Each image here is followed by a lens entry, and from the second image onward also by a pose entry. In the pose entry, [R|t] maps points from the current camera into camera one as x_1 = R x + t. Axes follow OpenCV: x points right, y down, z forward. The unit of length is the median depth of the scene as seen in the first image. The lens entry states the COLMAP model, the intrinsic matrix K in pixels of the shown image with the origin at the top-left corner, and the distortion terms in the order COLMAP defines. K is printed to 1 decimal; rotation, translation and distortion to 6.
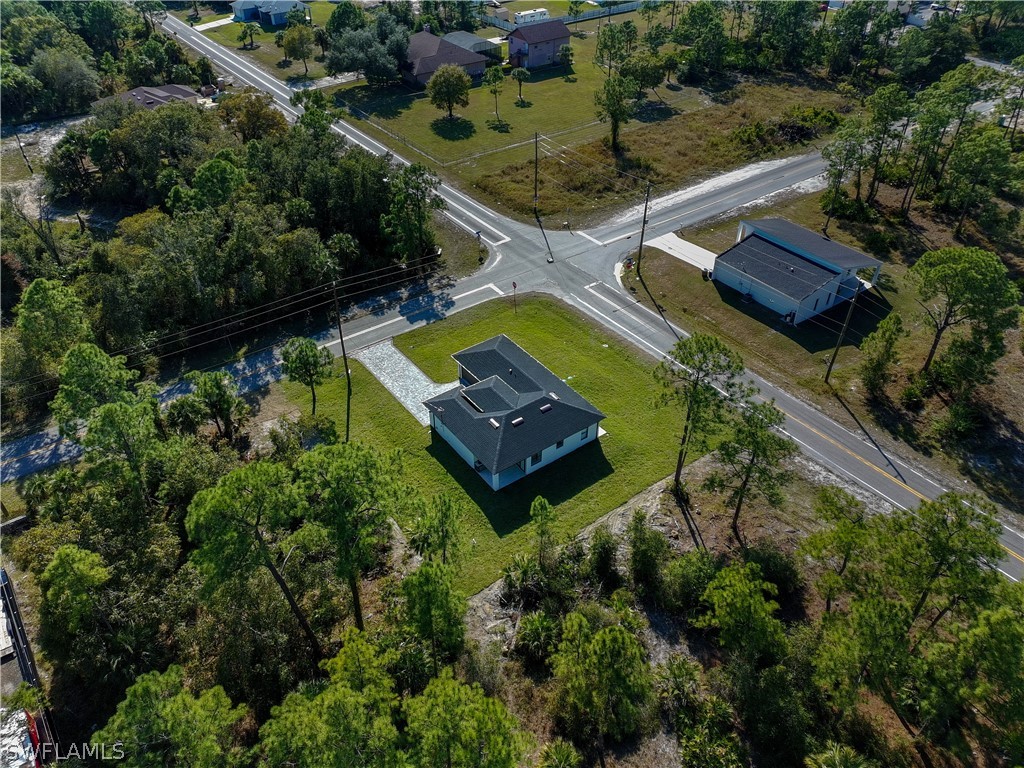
lens RADIAL K [[761.0, 0, 512.9], [0, 761.0, 381.9], [0, 0, 1]] dist [0.058135, -0.049407]
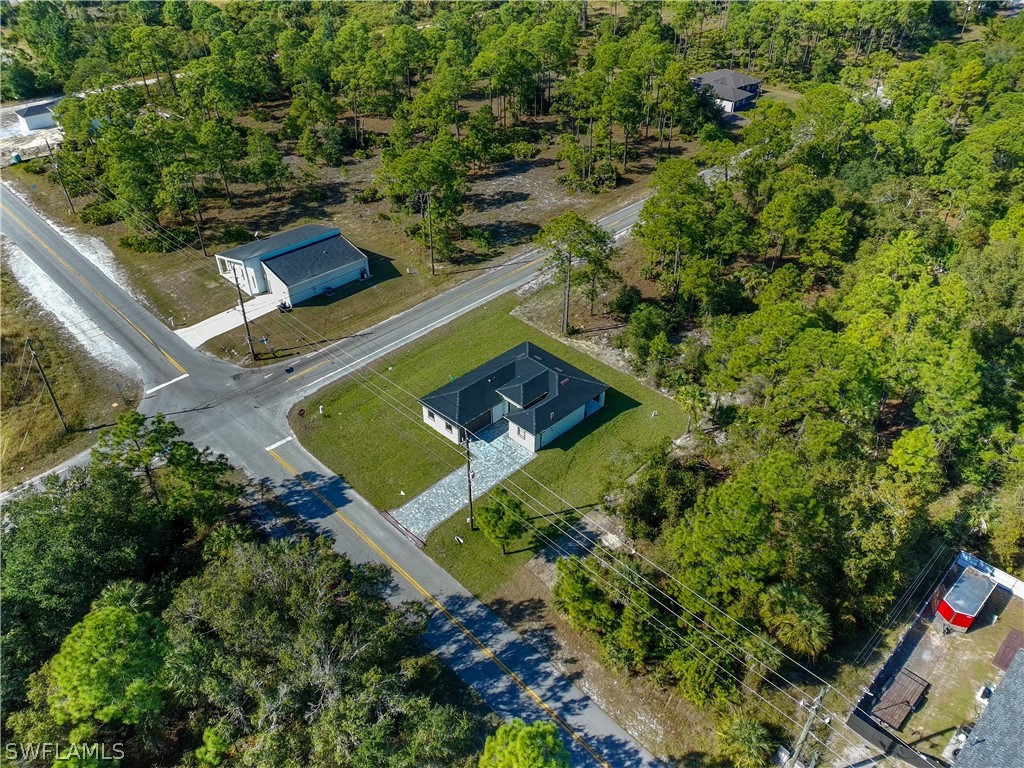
lens RADIAL K [[761.0, 0, 513.8], [0, 761.0, 384.1], [0, 0, 1]] dist [0.058135, -0.049407]
pose [[-0.147296, -0.584881, 0.797633, -0.755622], [0.608047, 0.582502, 0.539417, -0.497035], [-0.780118, 0.564452, 0.269835, 0.576828]]
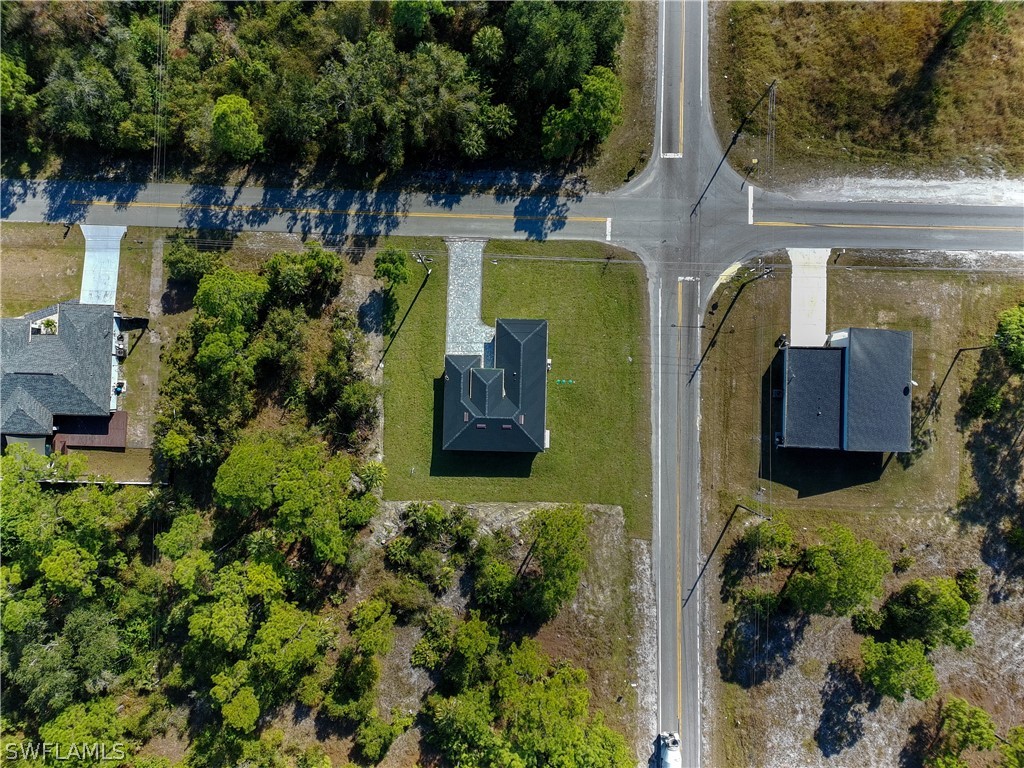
lens RADIAL K [[761.0, 0, 515.7], [0, 761.0, 386.8], [0, 0, 1]] dist [0.058135, -0.049407]
pose [[0.793118, 0.608817, -0.017484, 0.028470], [-0.373396, 0.508708, 0.775752, -0.843719], [0.481185, -0.608735, 0.630795, 0.155620]]
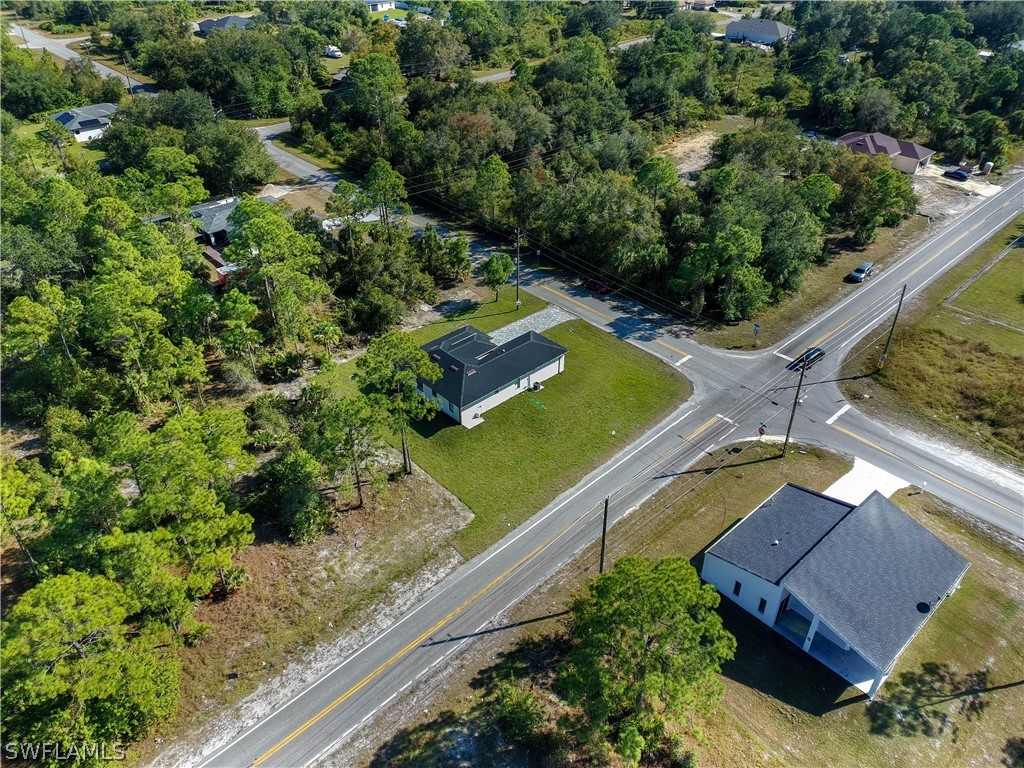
lens RADIAL K [[761.0, 0, 514.7], [0, 761.0, 383.4], [0, 0, 1]] dist [0.058135, -0.049407]
pose [[0.123155, 0.567425, -0.814163, 0.841190], [-0.610158, 0.690313, 0.388813, -0.382513], [0.782650, 0.448884, 0.431234, 0.447573]]
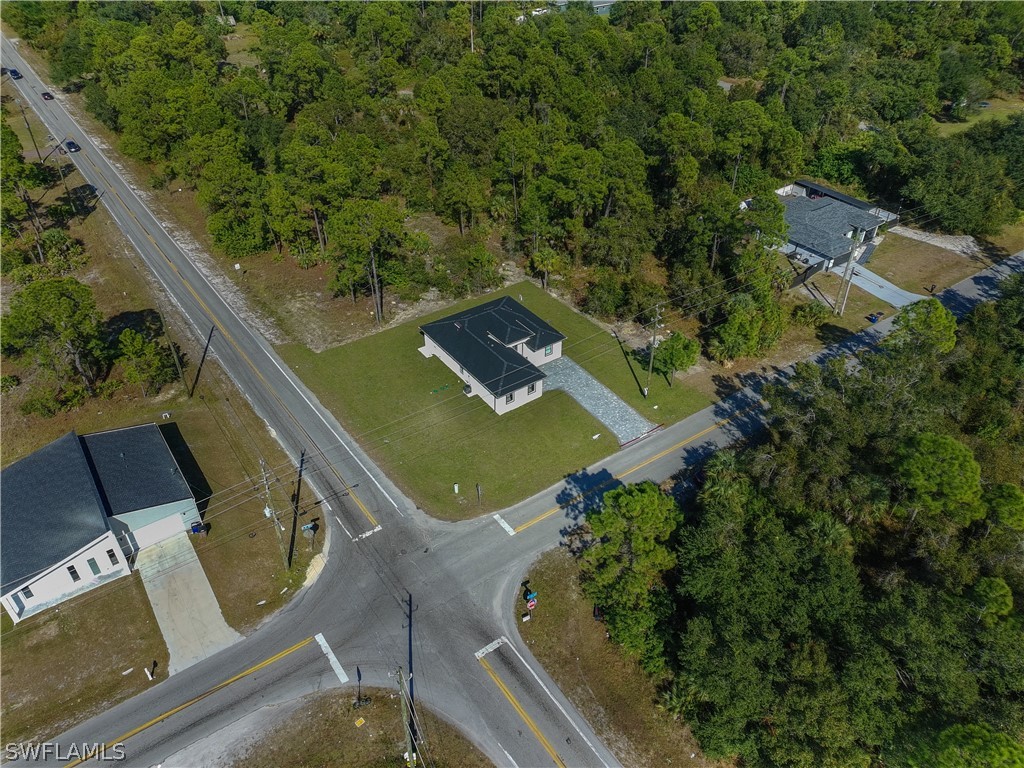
lens RADIAL K [[761.0, 0, 513.2], [0, 761.0, 382.3], [0, 0, 1]] dist [0.058135, -0.049407]
pose [[-0.999815, -0.007581, 0.017657, -0.047092], [0.015026, 0.264391, 0.964299, -0.933177], [-0.011978, 0.964386, -0.264228, 1.150336]]
